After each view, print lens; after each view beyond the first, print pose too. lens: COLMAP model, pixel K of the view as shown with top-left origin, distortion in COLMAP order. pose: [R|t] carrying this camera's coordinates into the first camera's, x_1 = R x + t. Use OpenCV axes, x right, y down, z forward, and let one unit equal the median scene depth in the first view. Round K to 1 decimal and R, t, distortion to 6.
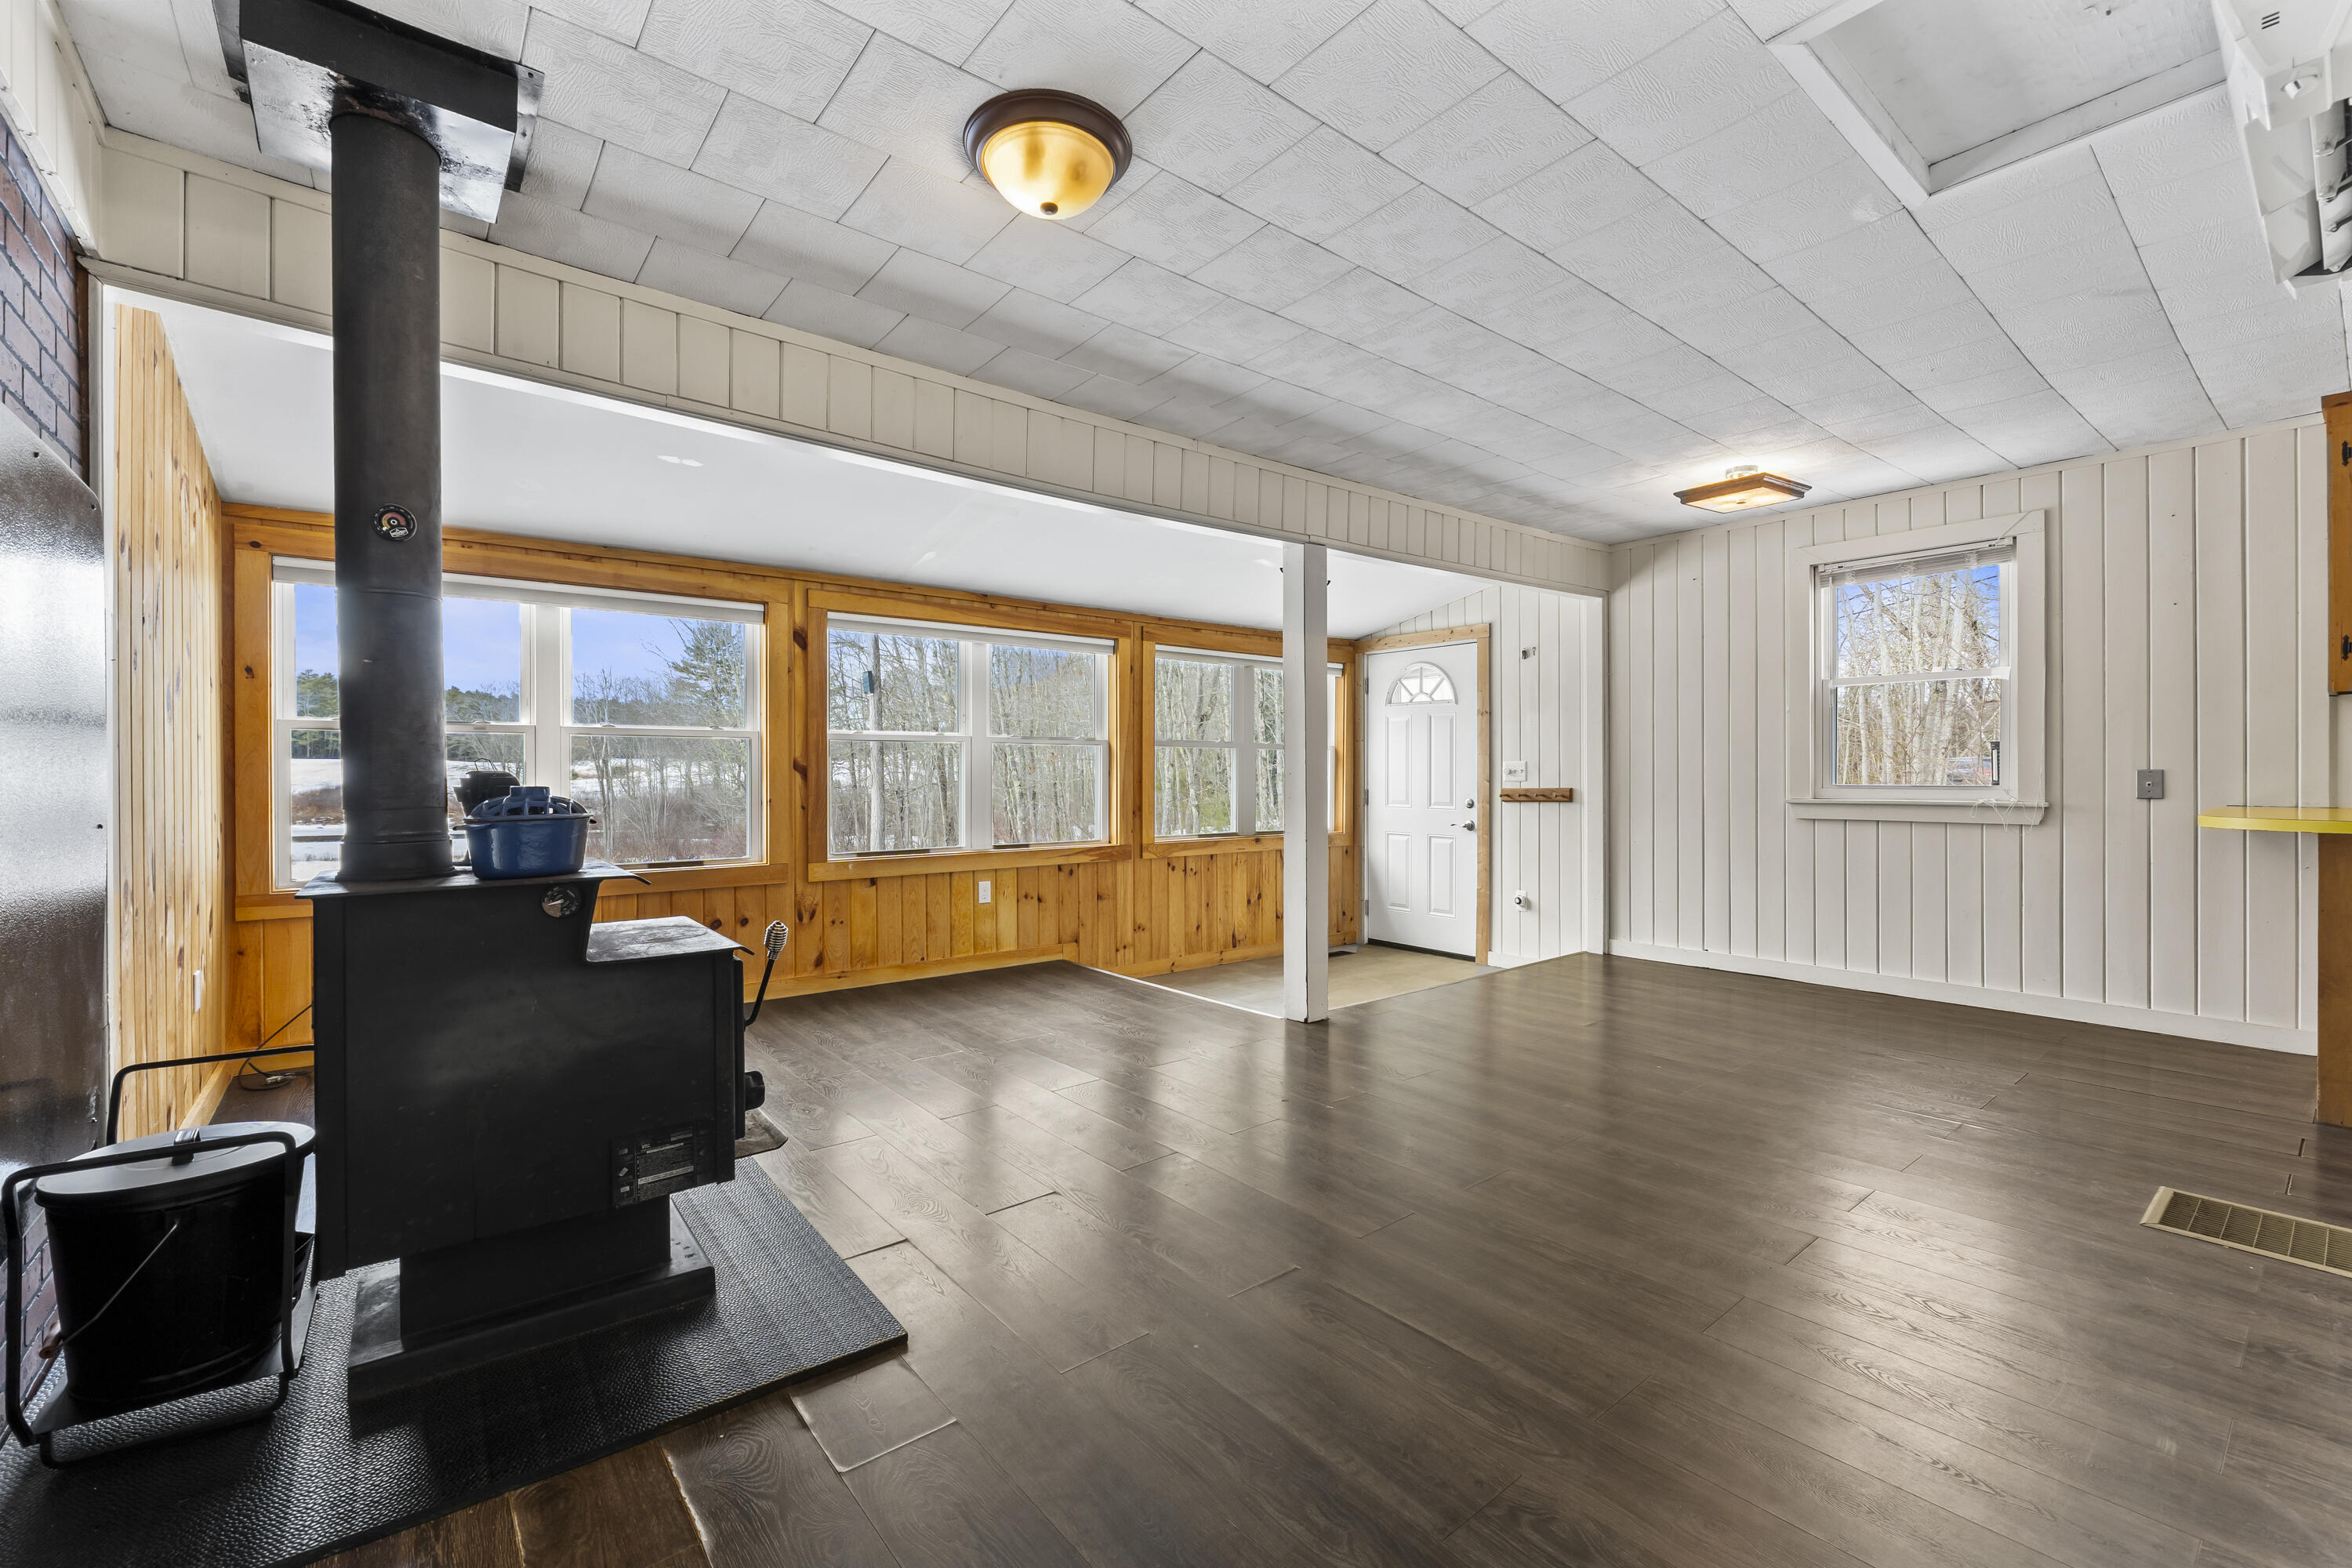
lens RADIAL K [[991.7, 0, 1169.8], [0, 991.7, 778.7], [0, 0, 1]] dist [-0.008389, -0.000115]
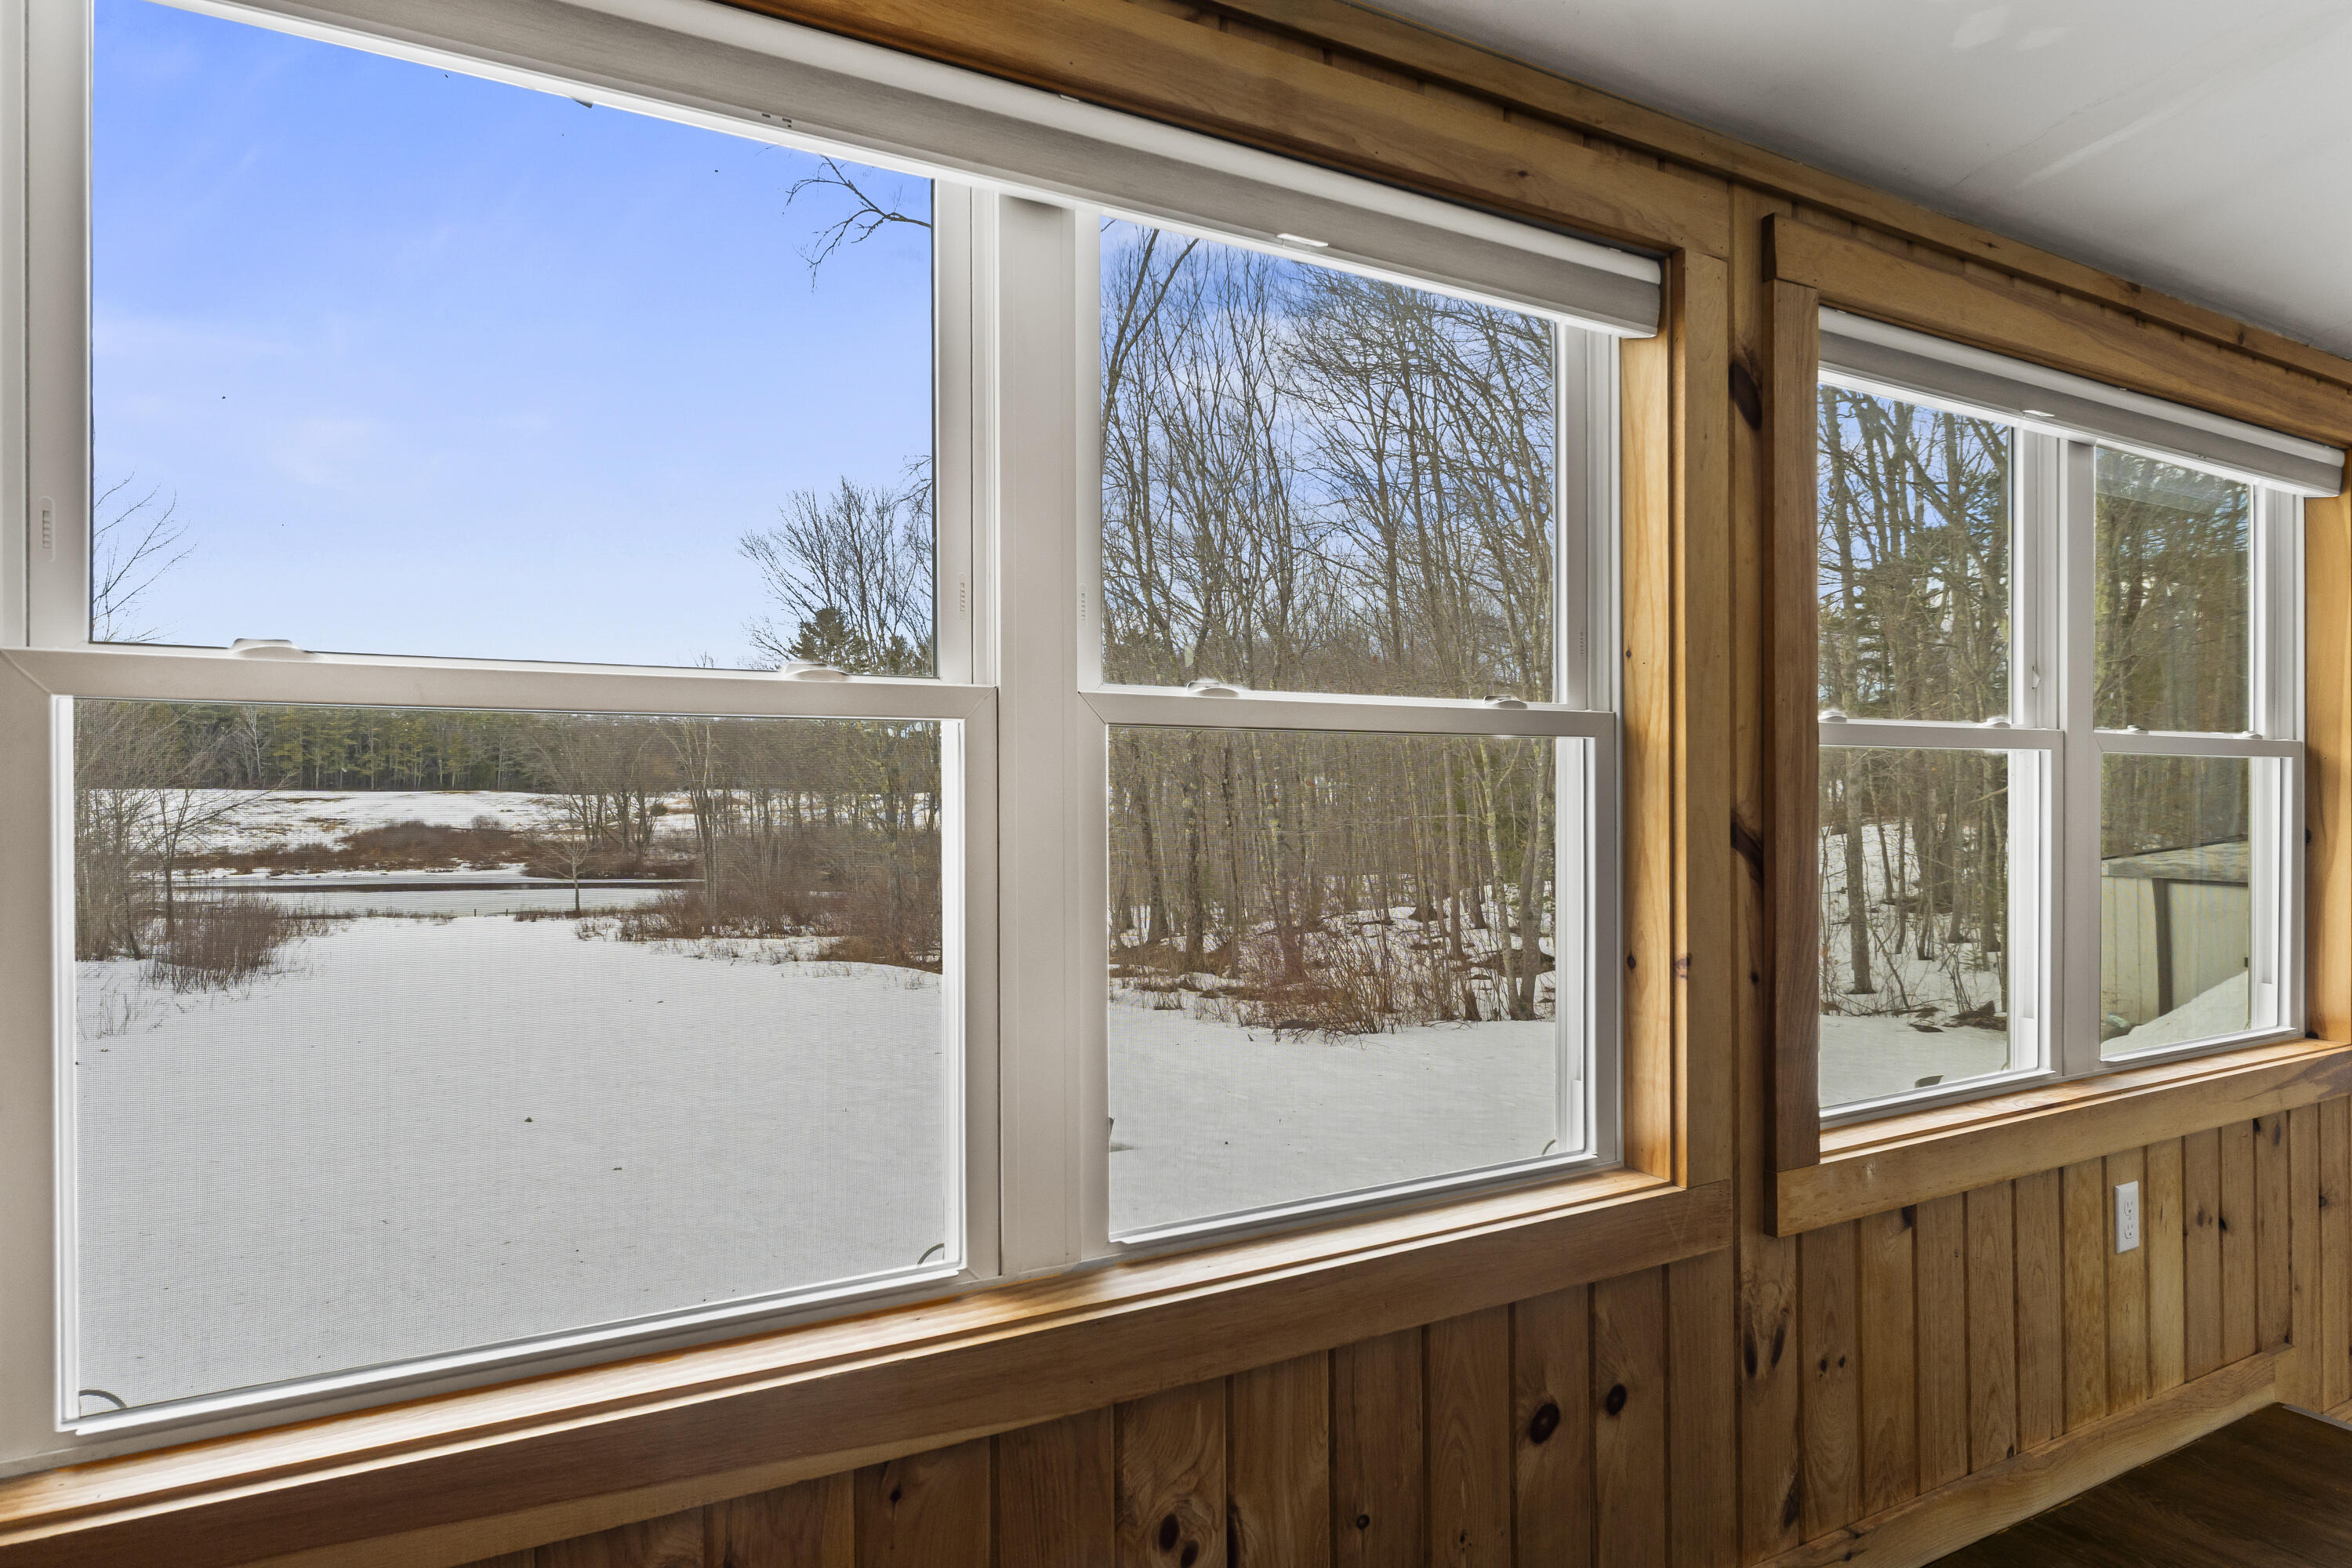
lens RADIAL K [[1318.8, 0, 1156.1], [0, 1318.8, 797.7], [0, 0, 1]] dist [-0.014214, 0.002722]
pose [[0.983666, -0.004646, -0.179945, -0.373569], [0.002759, 0.999939, -0.010733, -0.016280], [0.179984, 0.010061, 0.983618, 0.465879]]
